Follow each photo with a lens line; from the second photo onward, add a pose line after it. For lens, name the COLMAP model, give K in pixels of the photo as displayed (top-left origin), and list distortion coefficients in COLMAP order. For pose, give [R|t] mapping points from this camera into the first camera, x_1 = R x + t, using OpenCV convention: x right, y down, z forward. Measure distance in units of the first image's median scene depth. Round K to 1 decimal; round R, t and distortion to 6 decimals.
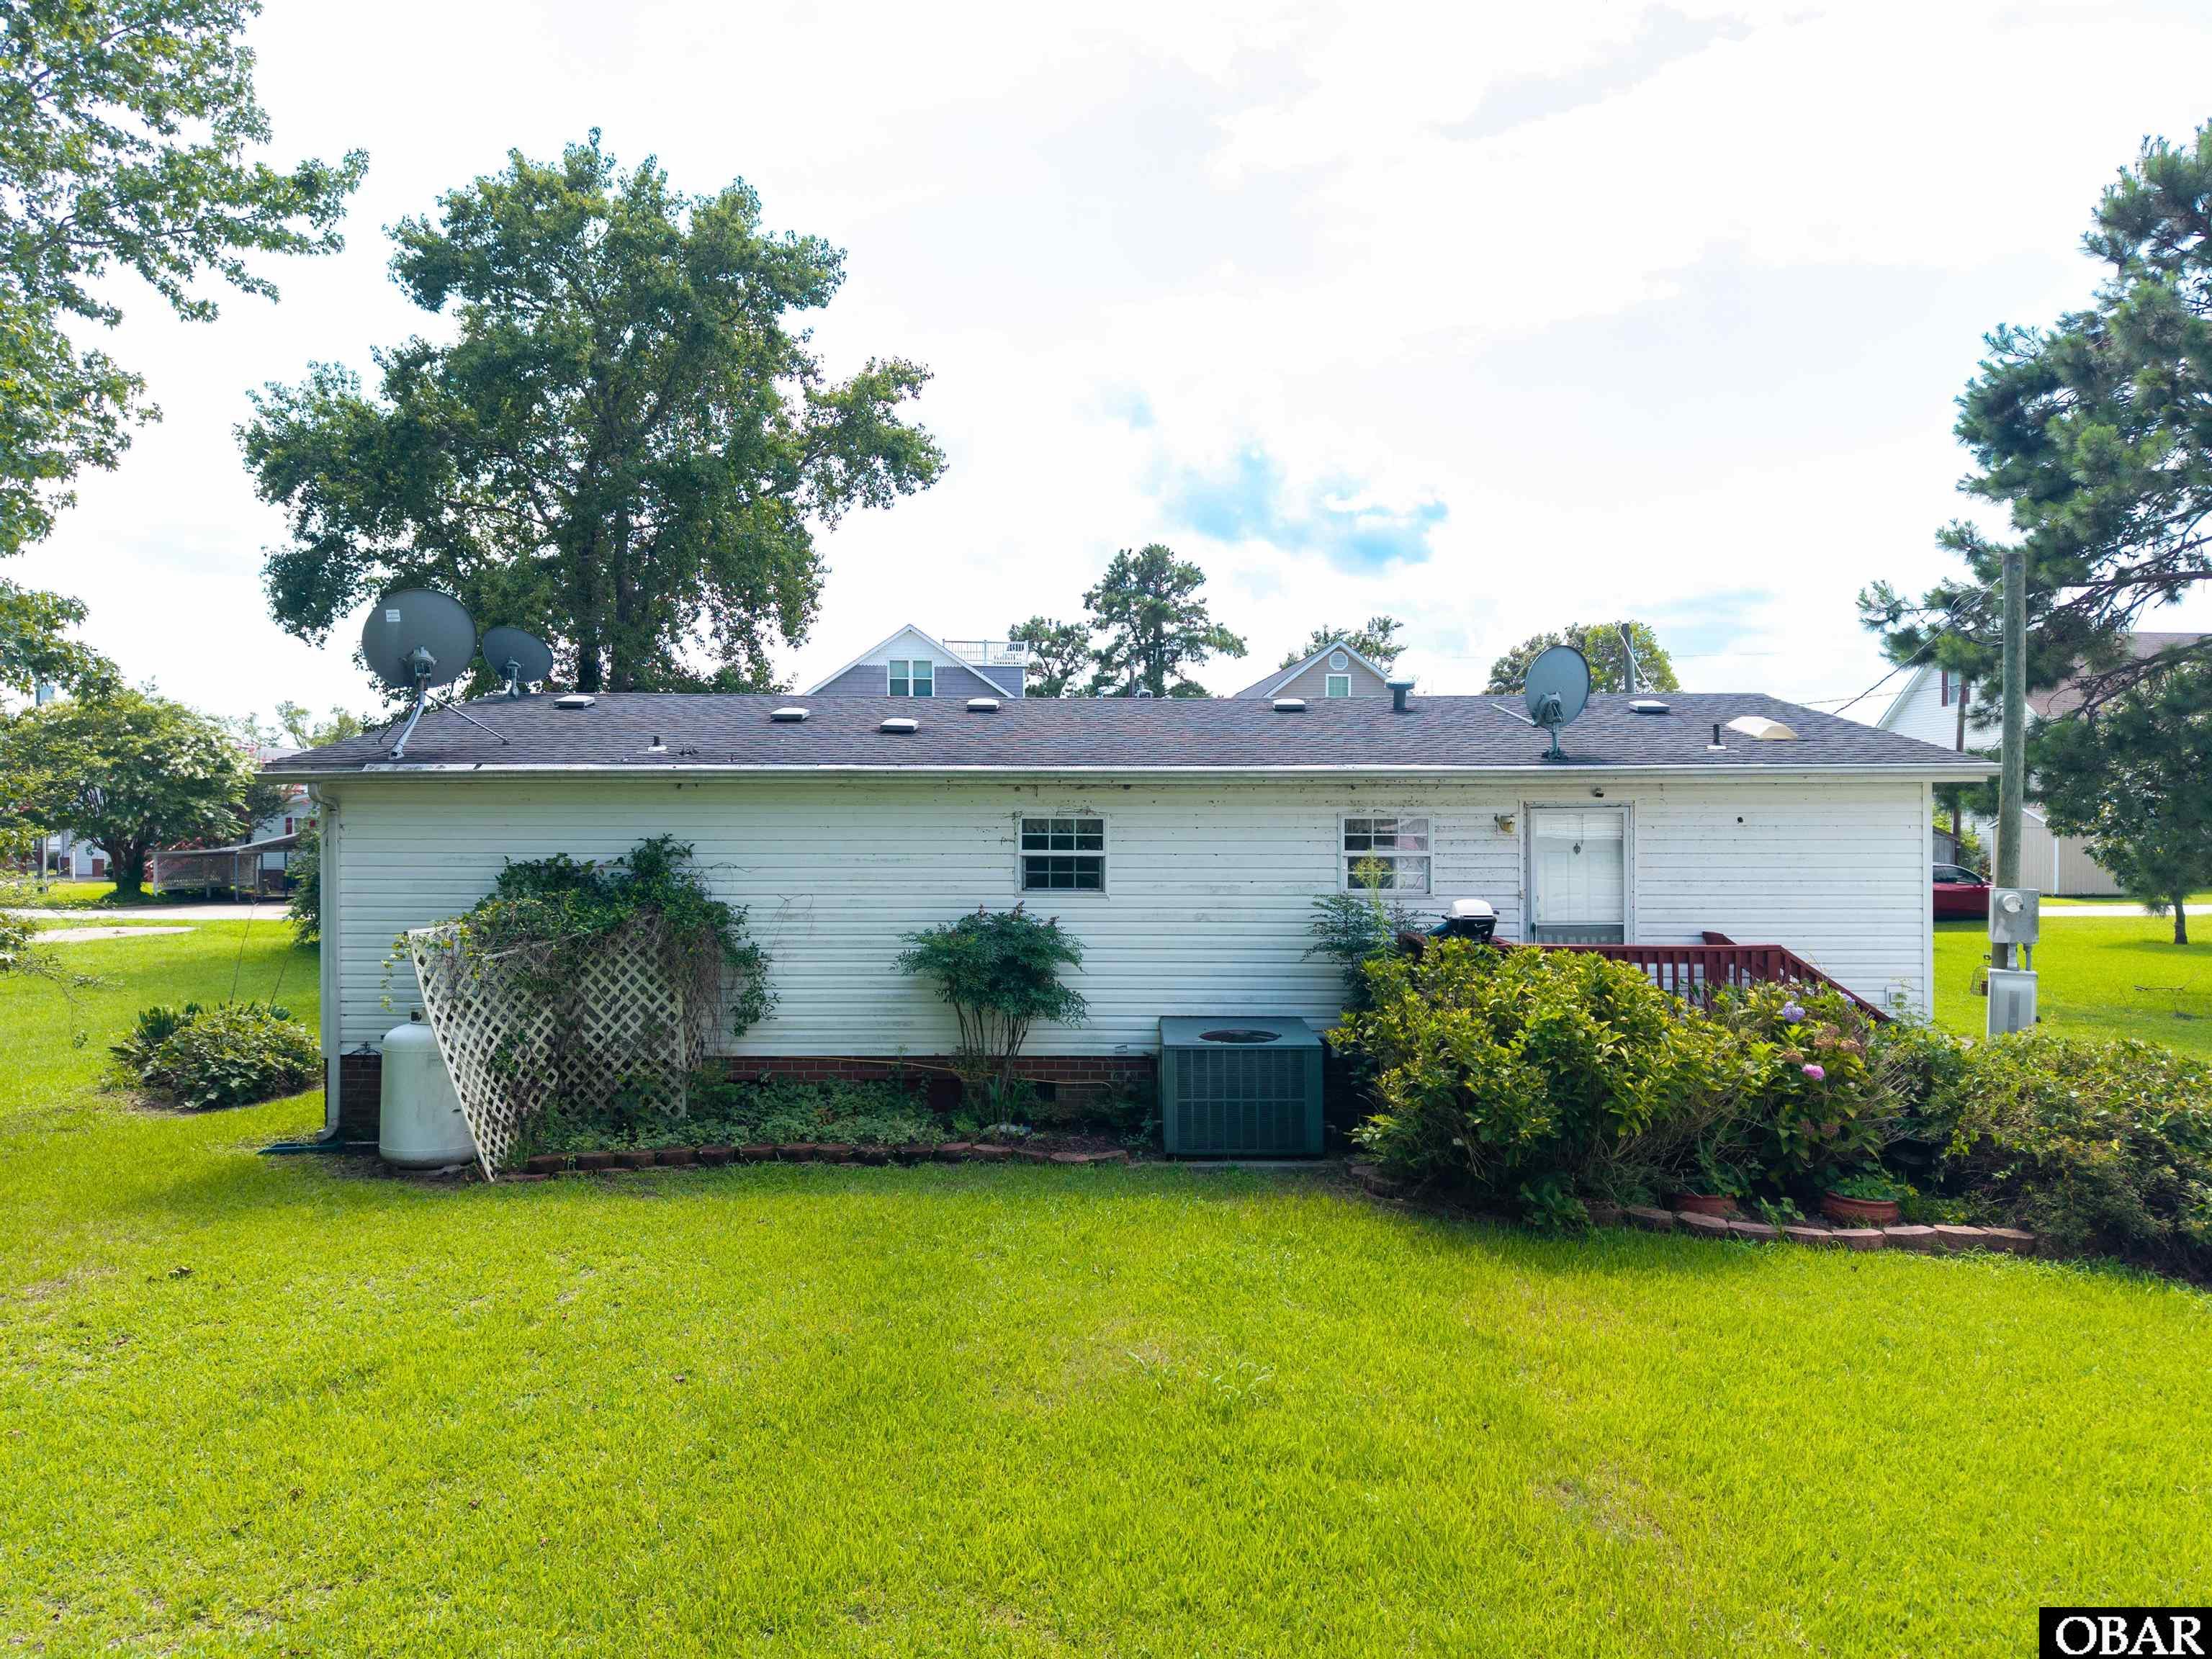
lens RADIAL K [[1478.8, 0, 1118.1], [0, 1478.8, 821.9], [0, 0, 1]] dist [0.047740, -0.047625]
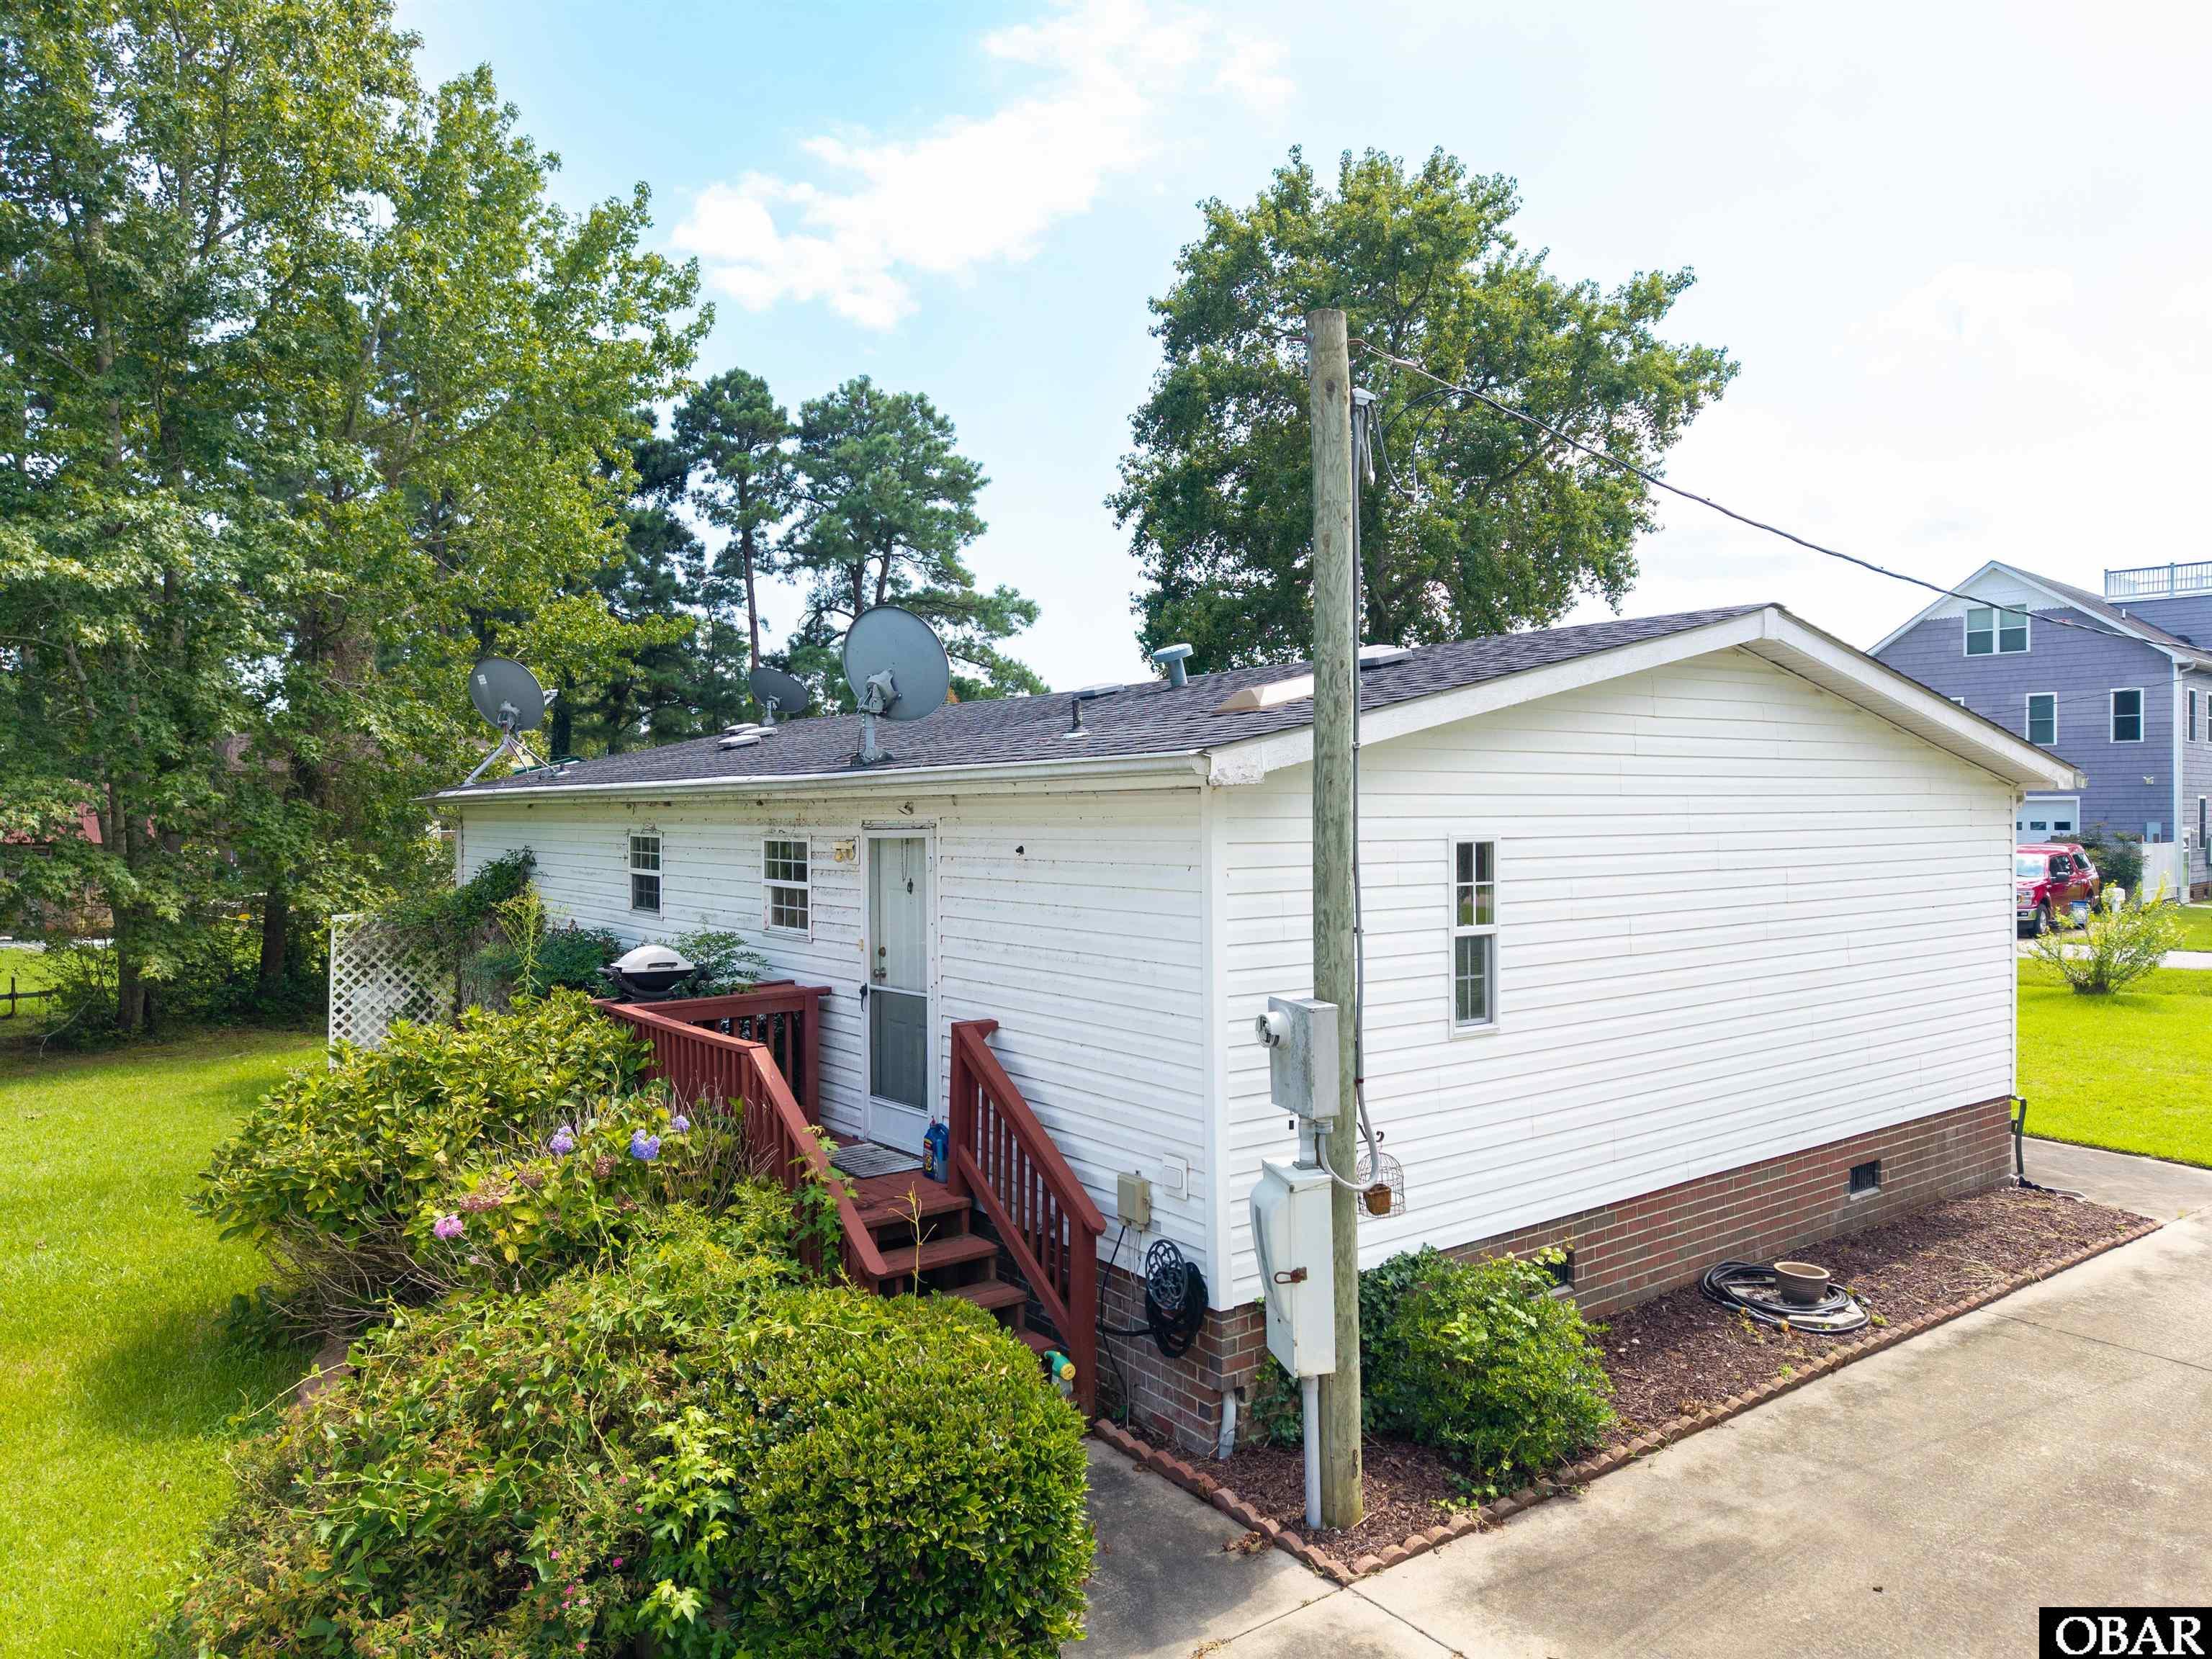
lens RADIAL K [[1485.2, 0, 1121.5], [0, 1485.2, 828.0], [0, 0, 1]] dist [0.006552, 0.002469]
pose [[0.603117, 0.005727, -0.797632, 0.832431], [0.006911, 0.999899, 0.012404, -0.016061], [0.797623, -0.012994, 0.603017, 0.583720]]
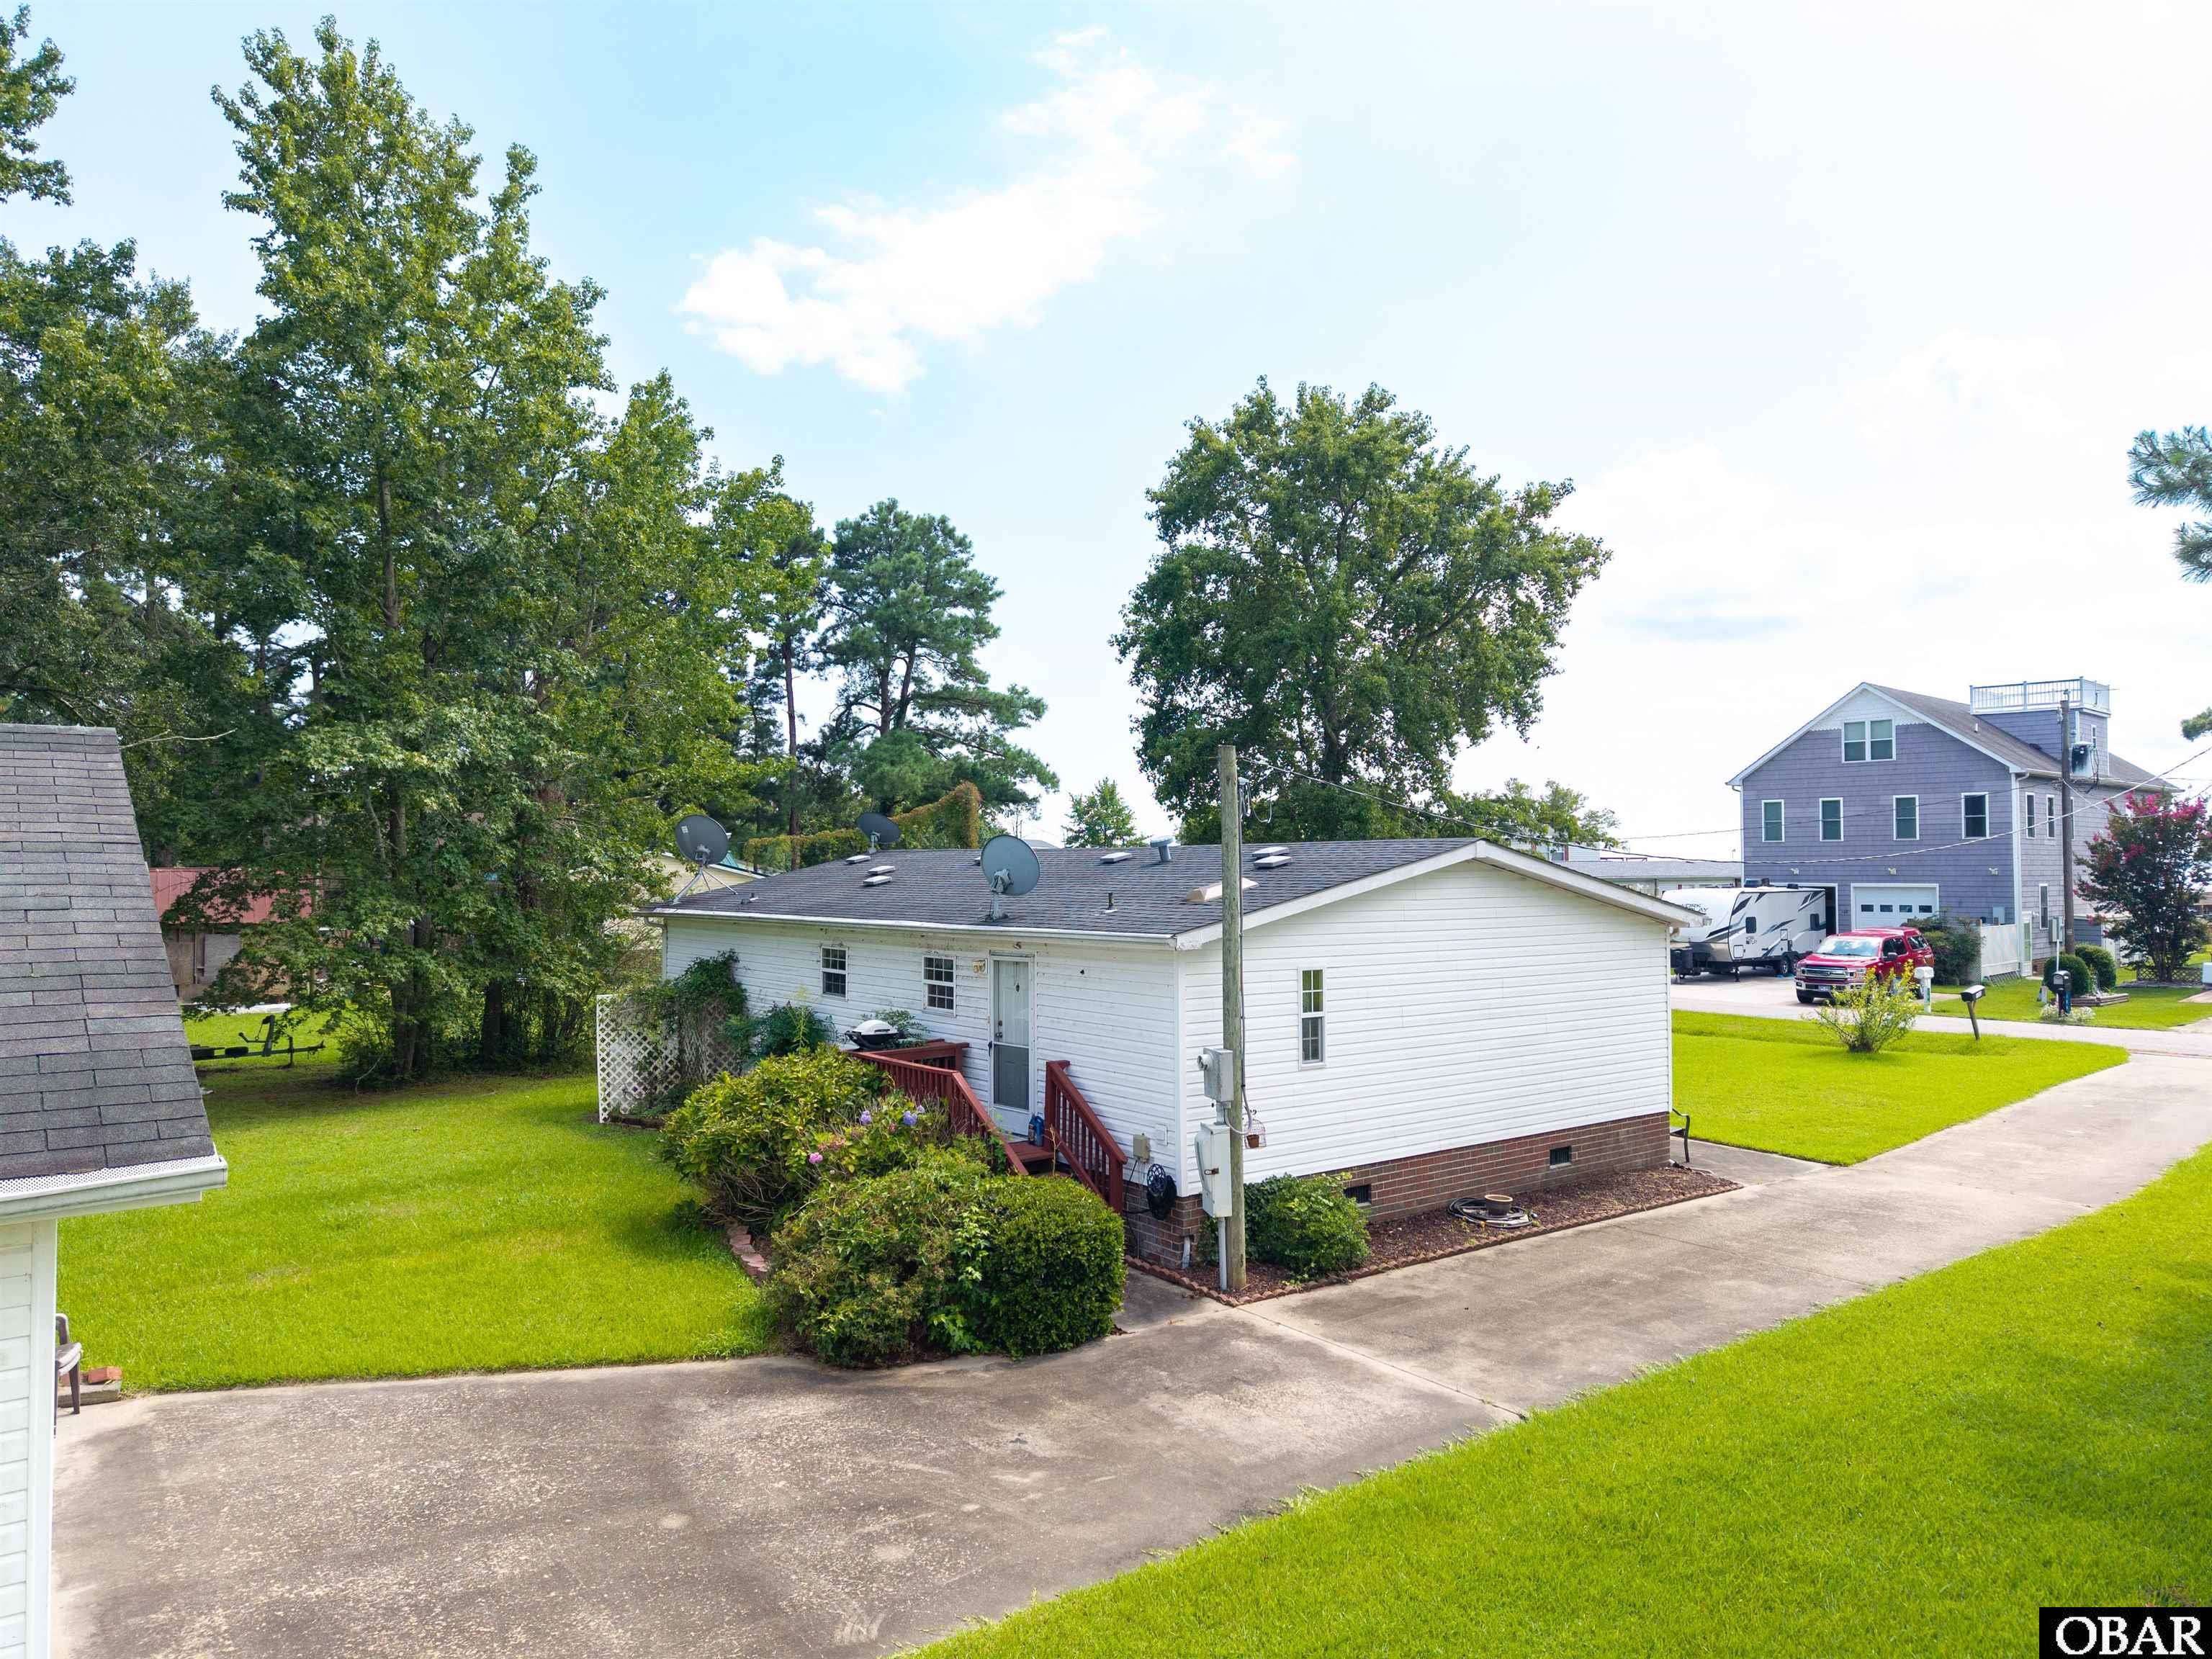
lens RADIAL K [[1478.8, 0, 1118.1], [0, 1478.8, 821.9], [0, 0, 1]] dist [0.047740, -0.047625]
pose [[0.604204, -0.027141, -0.796367, 1.246479], [0.004855, 0.999527, -0.030382, -0.078293], [0.796815, 0.014490, 0.604050, 0.254204]]
